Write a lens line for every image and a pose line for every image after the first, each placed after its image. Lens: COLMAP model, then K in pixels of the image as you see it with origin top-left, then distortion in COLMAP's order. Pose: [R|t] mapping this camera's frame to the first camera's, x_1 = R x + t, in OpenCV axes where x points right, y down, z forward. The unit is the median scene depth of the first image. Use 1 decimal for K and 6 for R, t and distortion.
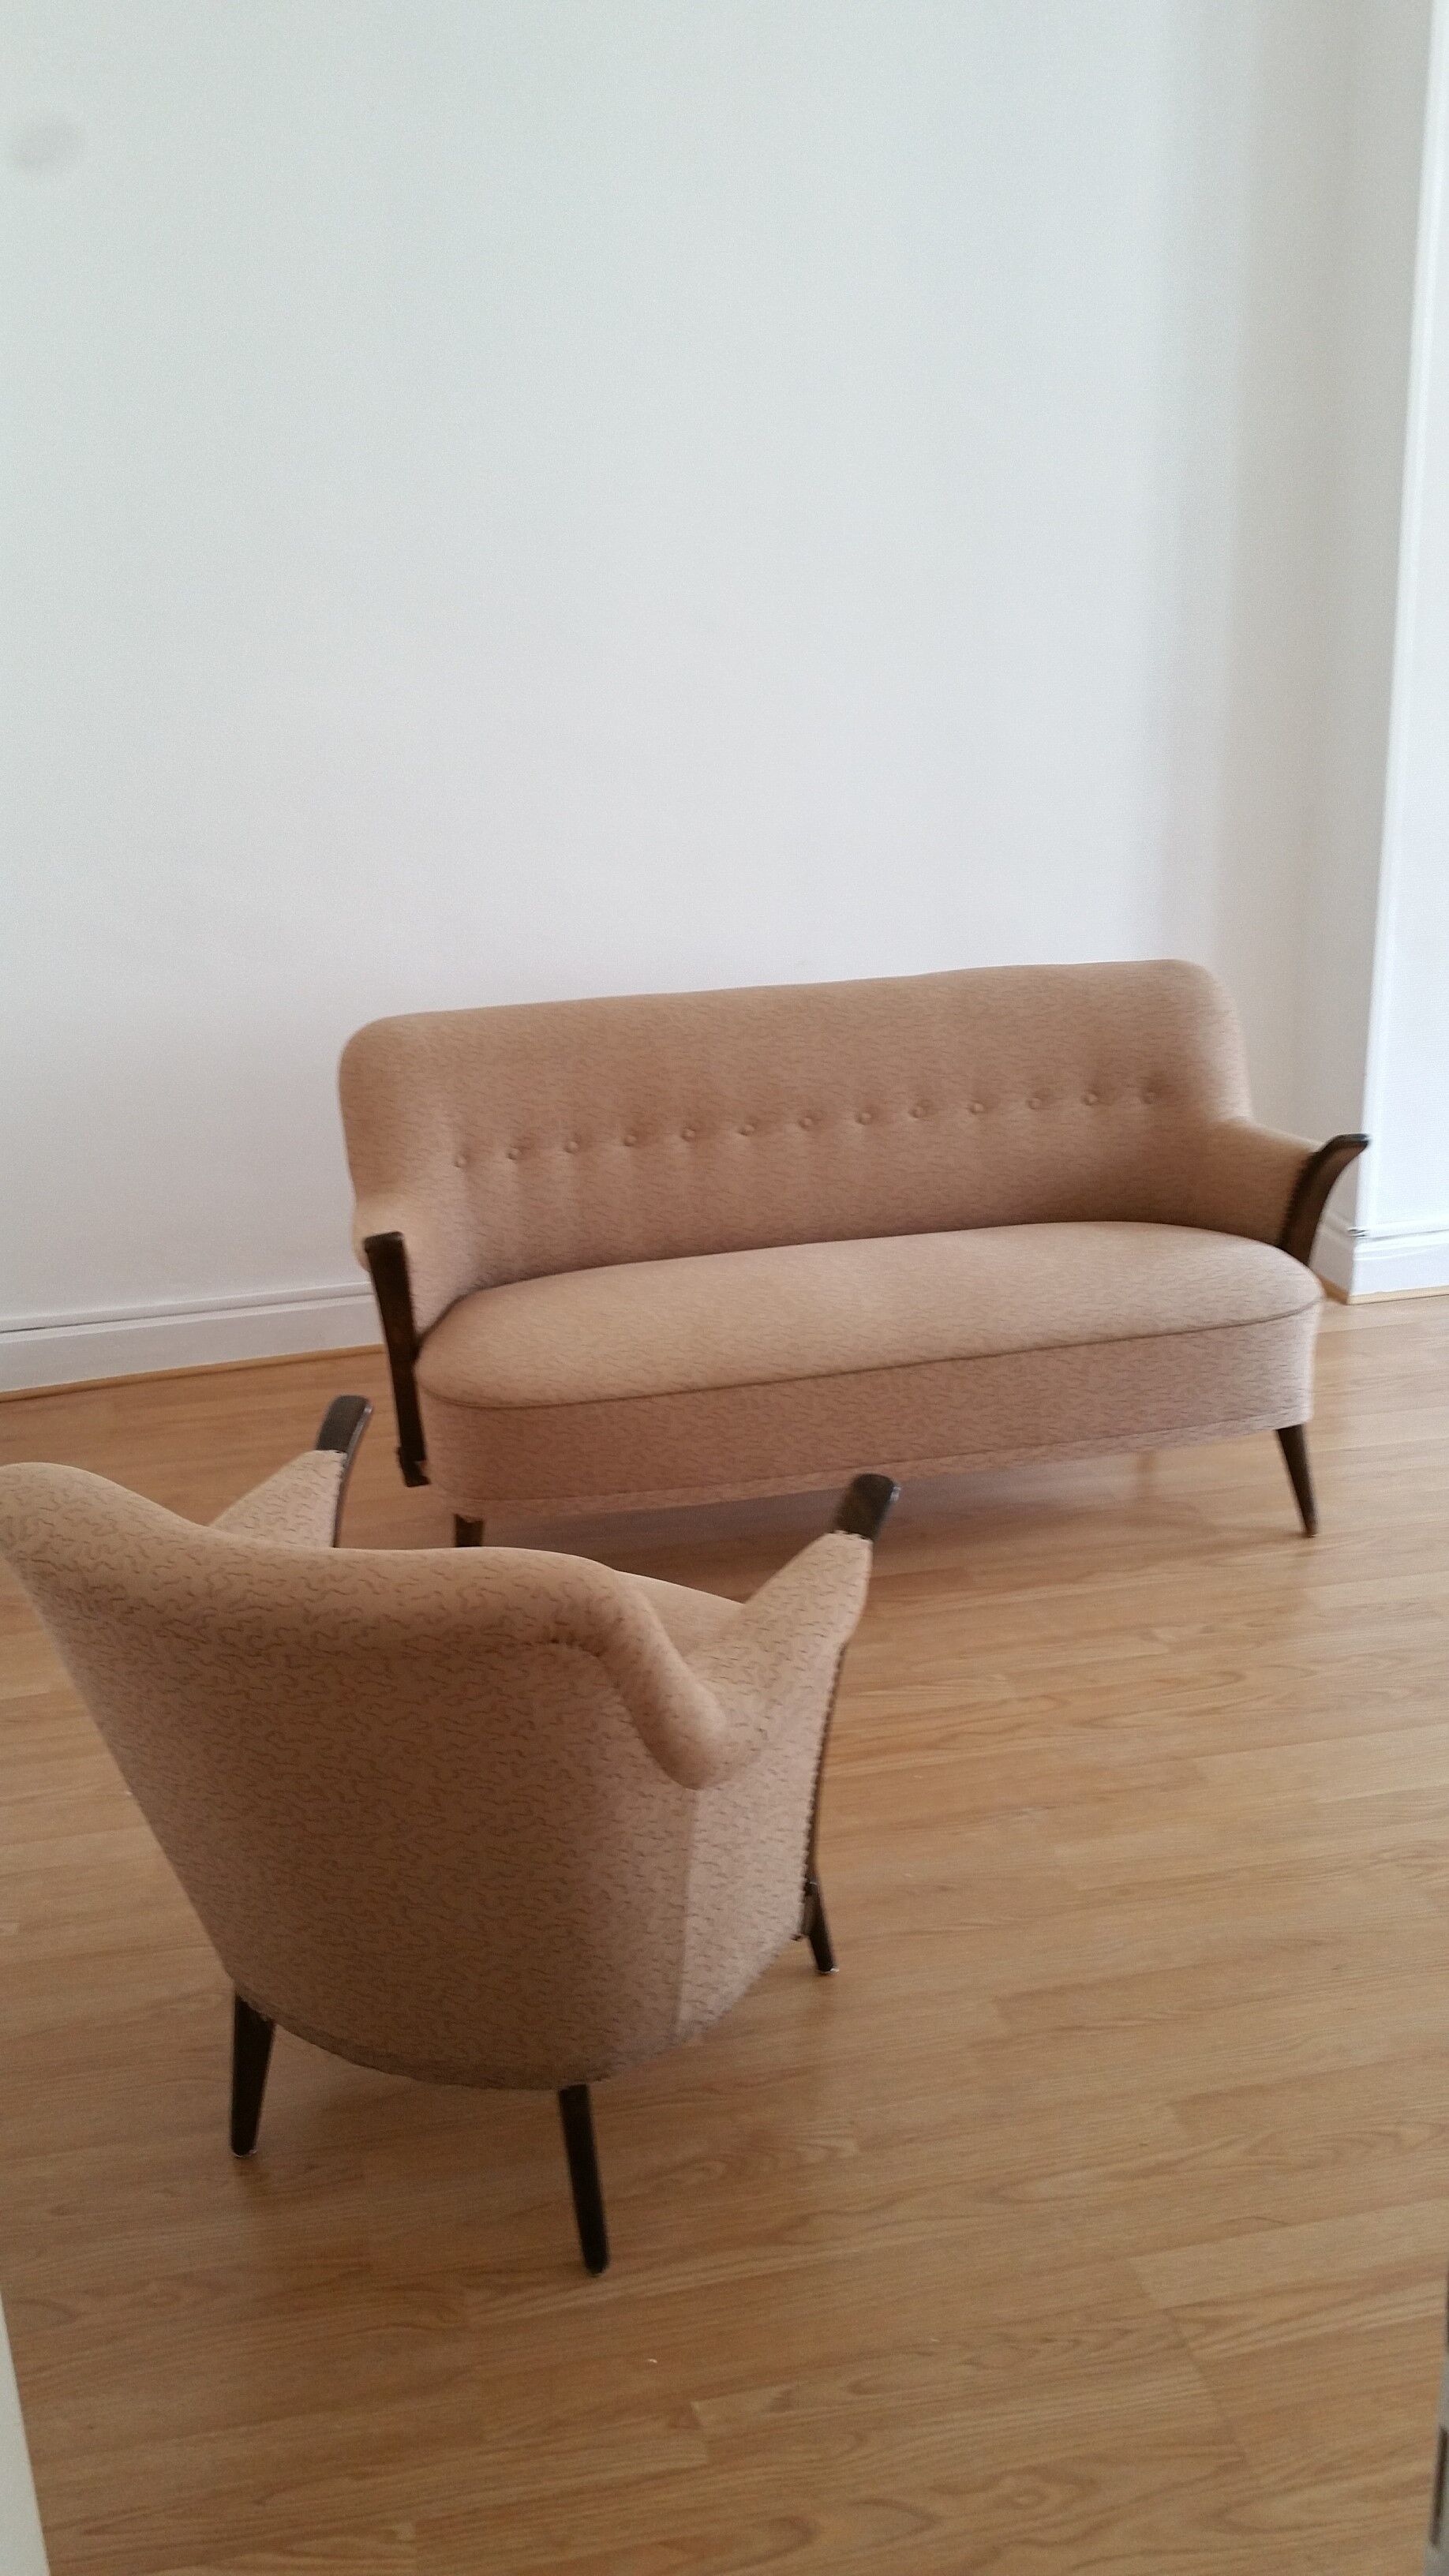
lens RADIAL K [[2273.3, 0, 687.7], [0, 2273.3, 1203.3], [0, 0, 1]] dist [0.223650, -0.552641]
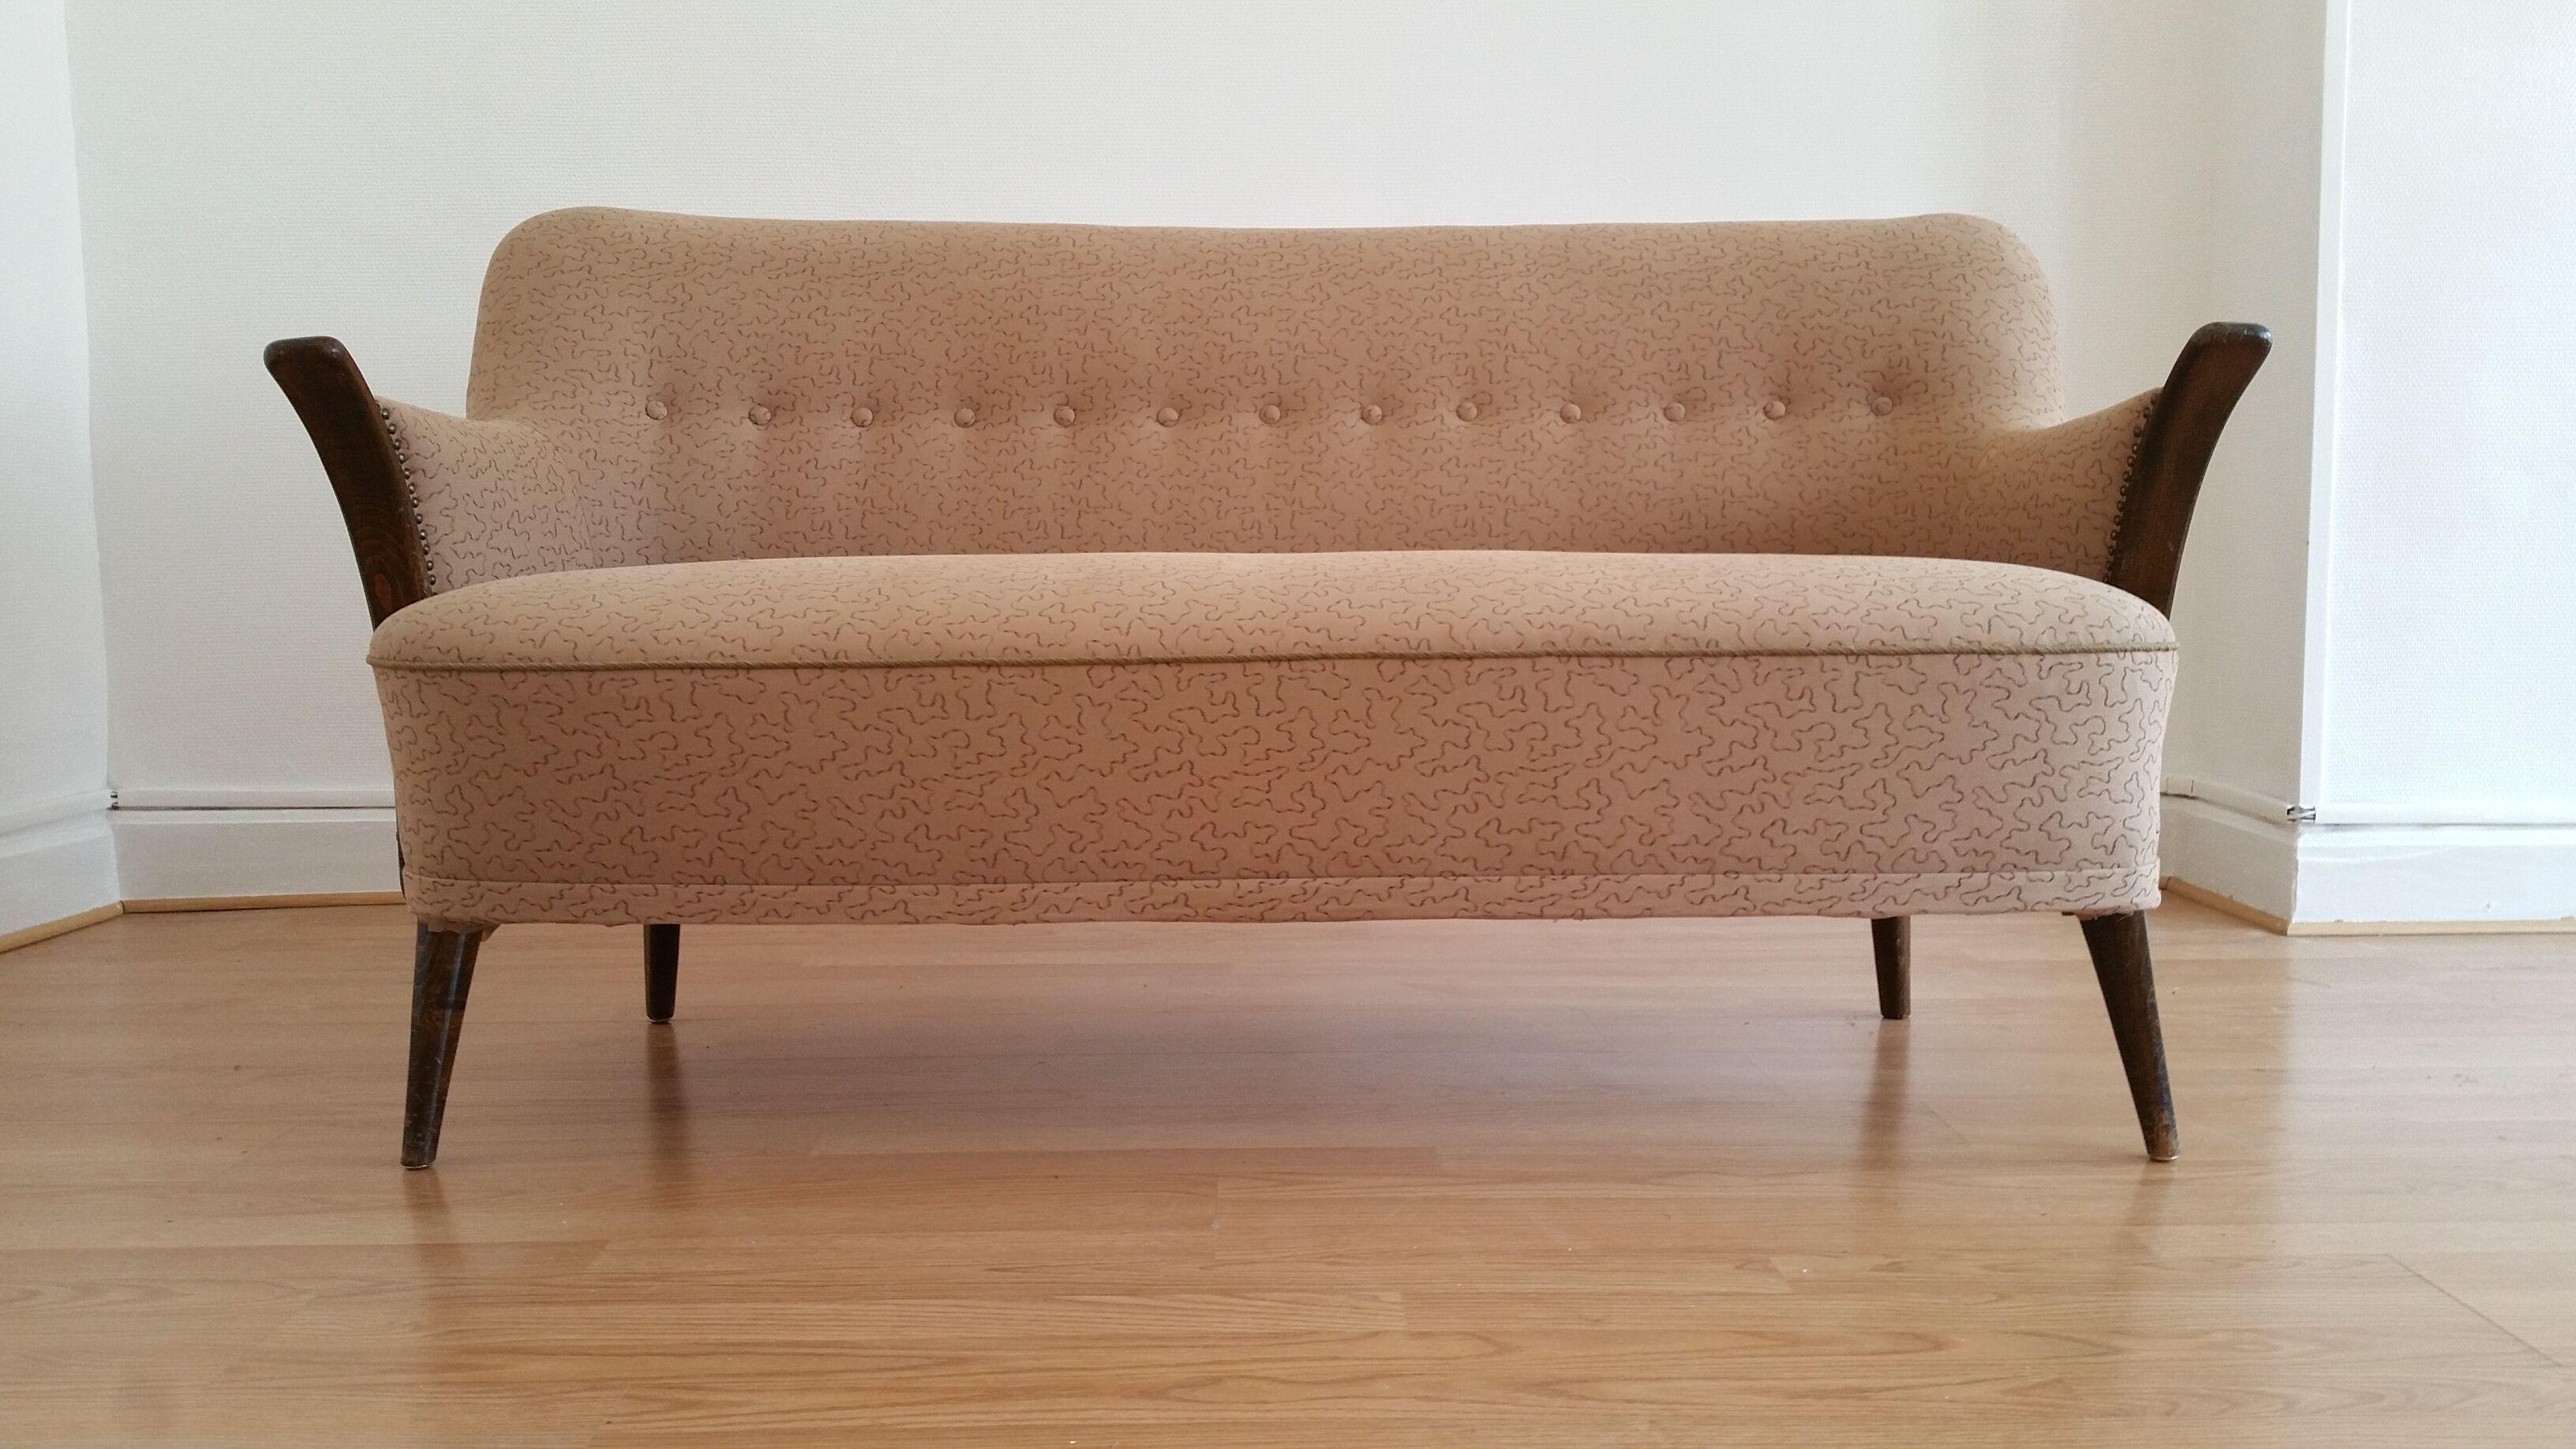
lens RADIAL K [[2174.9, 0, 1288.0], [0, 2174.9, 724.5], [0, 0, 1]] dist [0.148679, -0.295357]
pose [[0.982549, 0.046845, -0.180008, 0.180242], [-0.086384, 0.971991, -0.218568, 0.184766], [0.164727, 0.230304, 0.959075, 0.535041]]
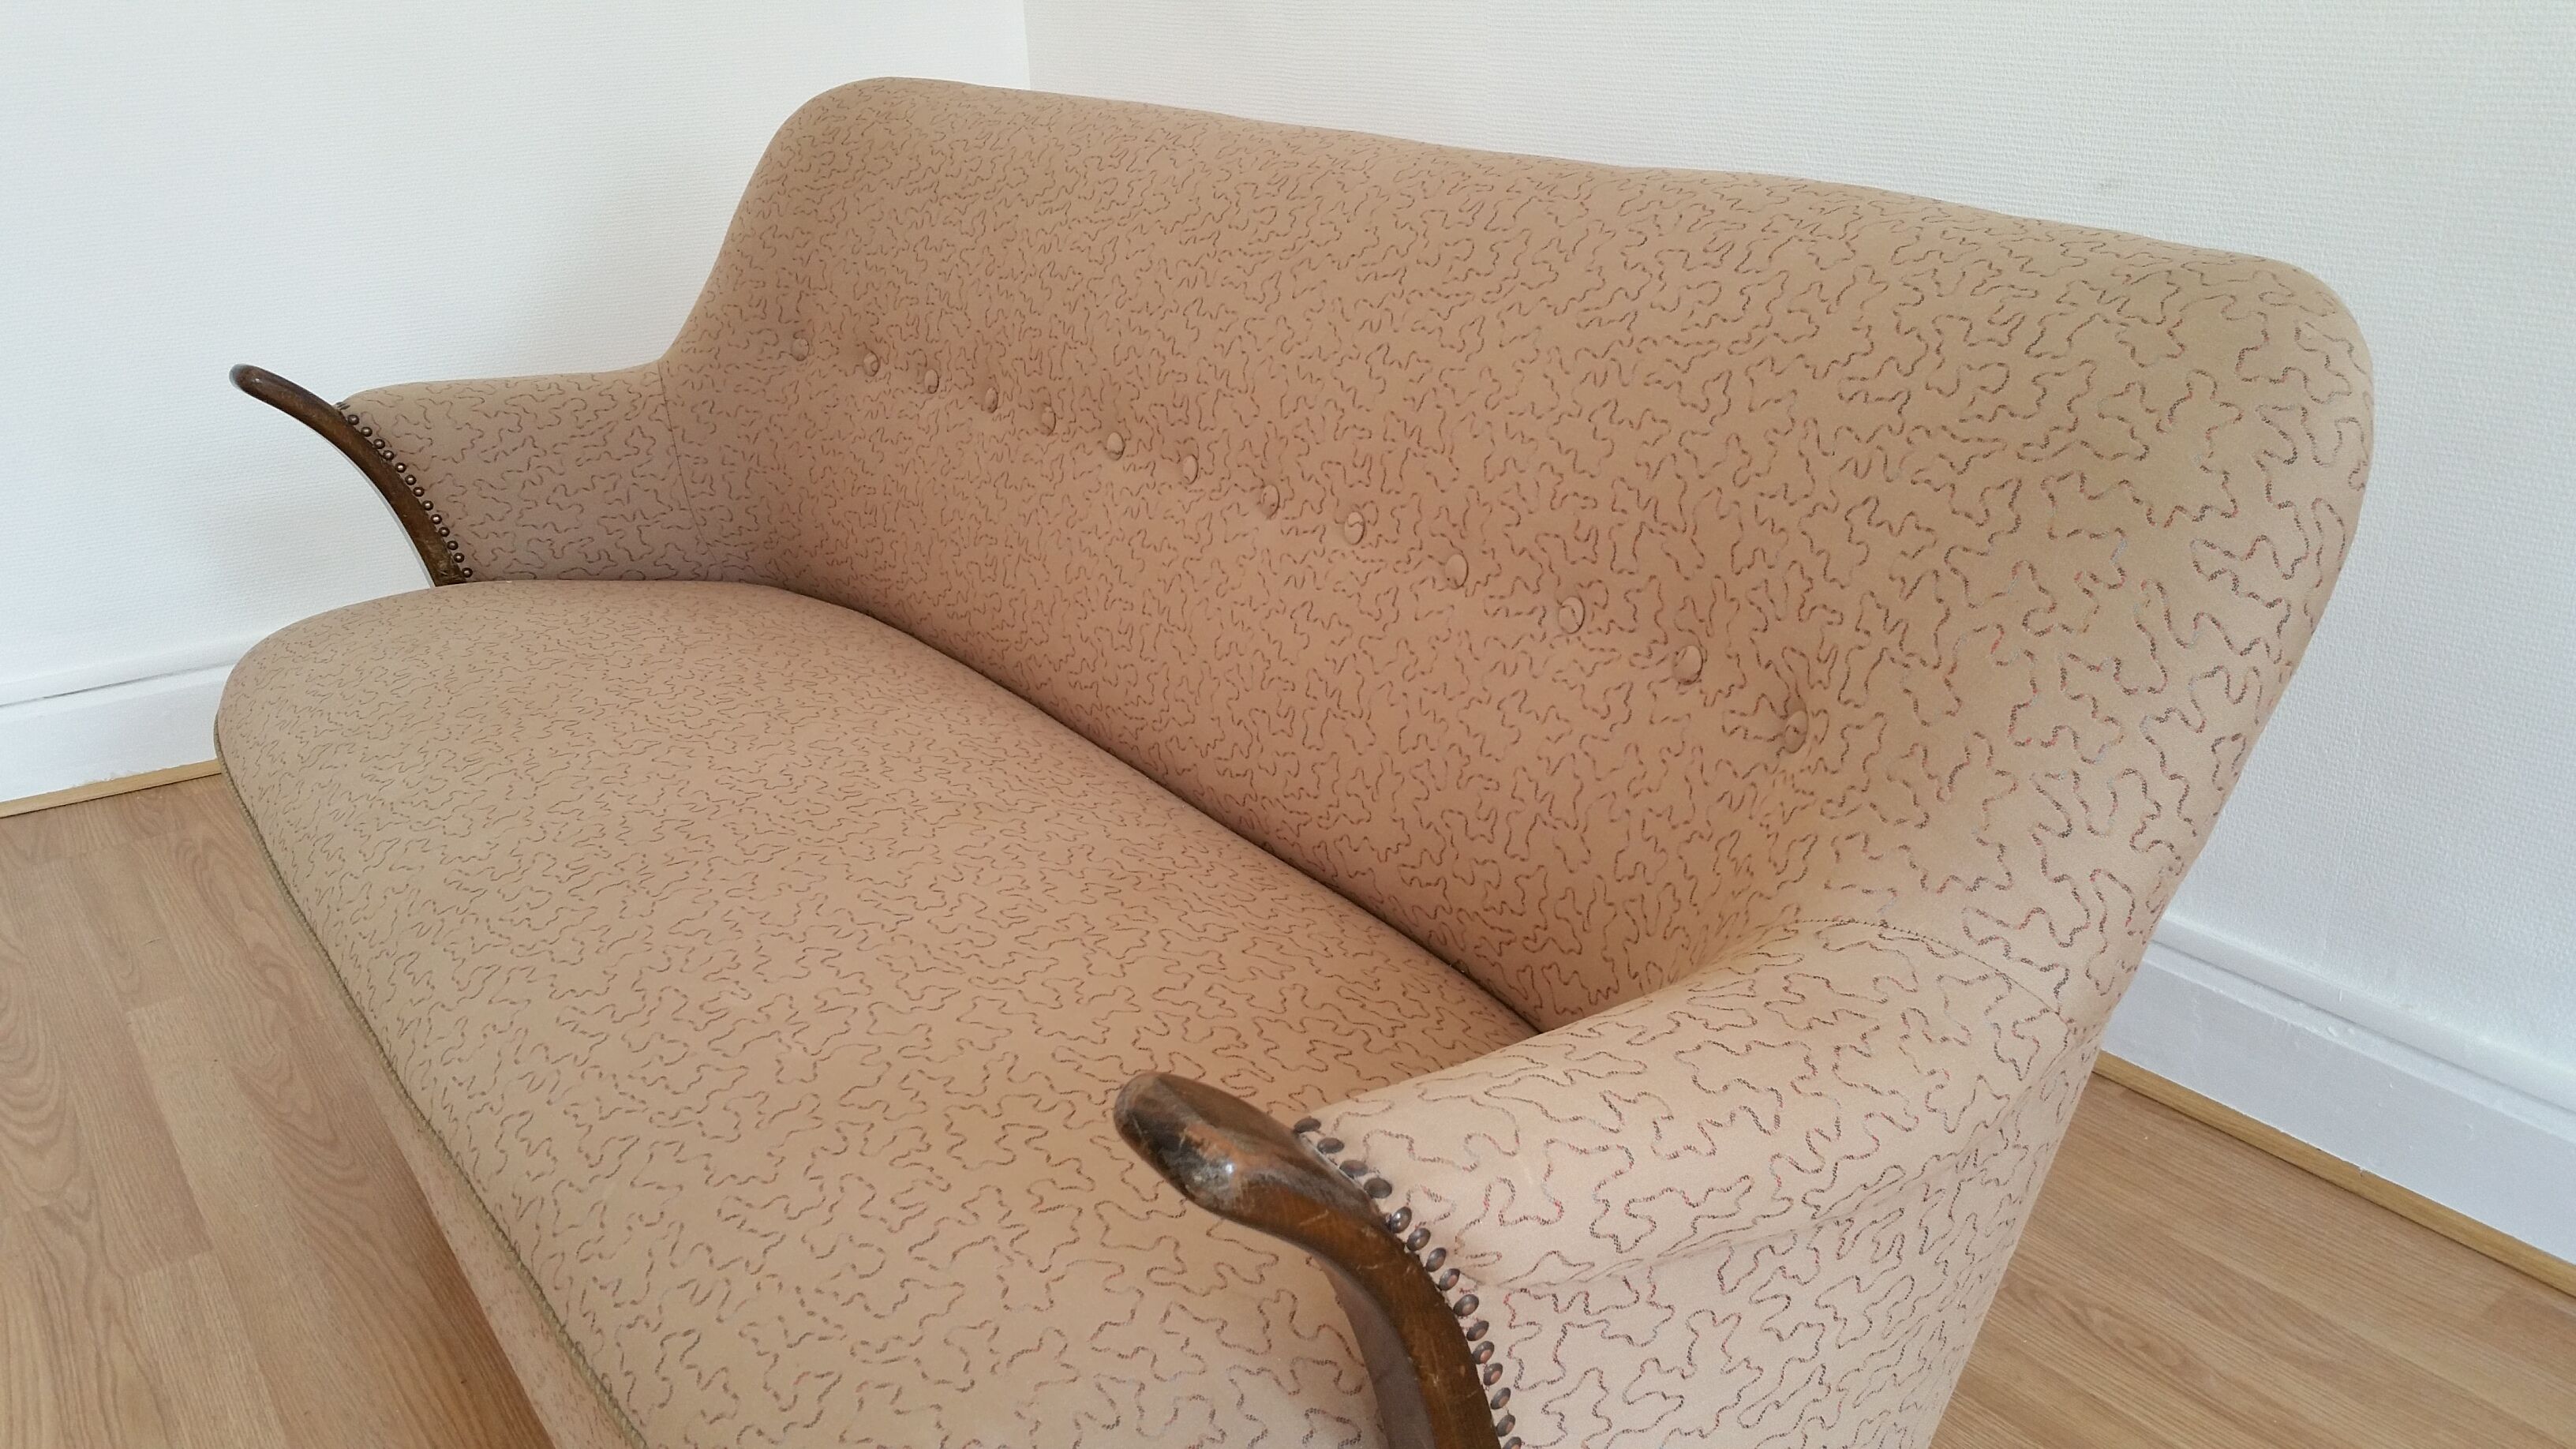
lens RADIAL K [[2104.1, 0, 1282.4], [0, 2104.1, 755.6], [0, 0, 1]] dist [0.109557, -0.197529]
pose [[0.378495, 0.372055, -0.847536, 0.441358], [-0.256744, 0.921928, 0.290054, -0.113230], [0.889283, 0.107816, 0.444468, 0.952779]]
